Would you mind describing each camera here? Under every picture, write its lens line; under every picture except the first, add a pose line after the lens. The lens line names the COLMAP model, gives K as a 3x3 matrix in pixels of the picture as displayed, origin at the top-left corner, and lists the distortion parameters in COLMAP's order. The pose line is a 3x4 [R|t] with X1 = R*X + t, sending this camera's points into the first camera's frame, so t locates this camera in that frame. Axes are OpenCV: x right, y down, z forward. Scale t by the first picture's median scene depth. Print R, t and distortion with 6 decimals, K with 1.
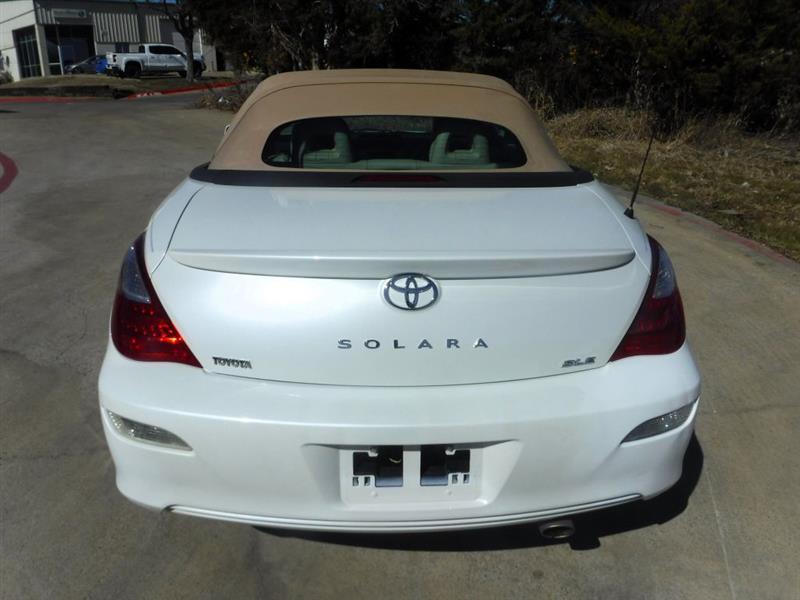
lens RADIAL K [[666.5, 0, 404.1], [0, 666.5, 299.2], [0, 0, 1]] dist [-0.102402, 0.046844]
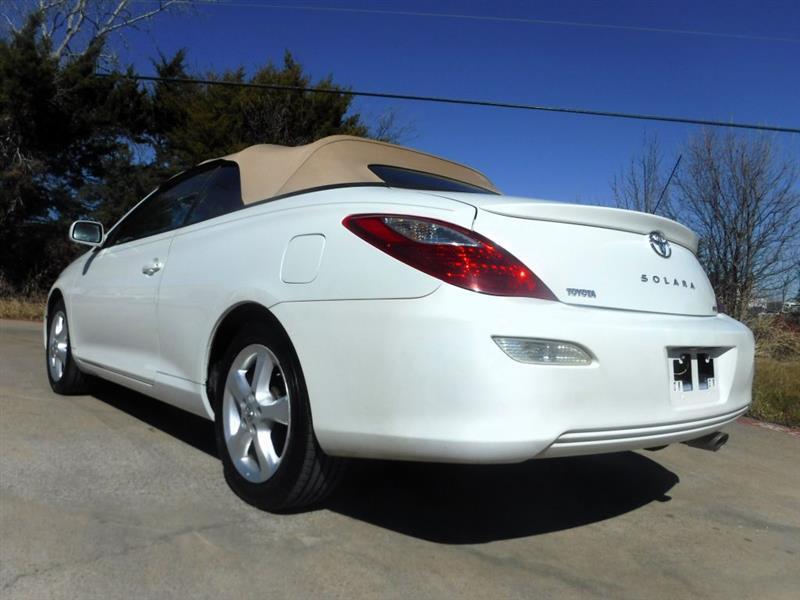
lens RADIAL K [[666.5, 0, 400.8], [0, 666.5, 301.7], [0, 0, 1]] dist [-0.102402, 0.046844]
pose [[0.793275, 0.029947, 0.608127, -1.188456], [0.163904, 0.951416, -0.260658, 0.353100], [-0.586388, 0.306448, 0.749826, 0.345497]]
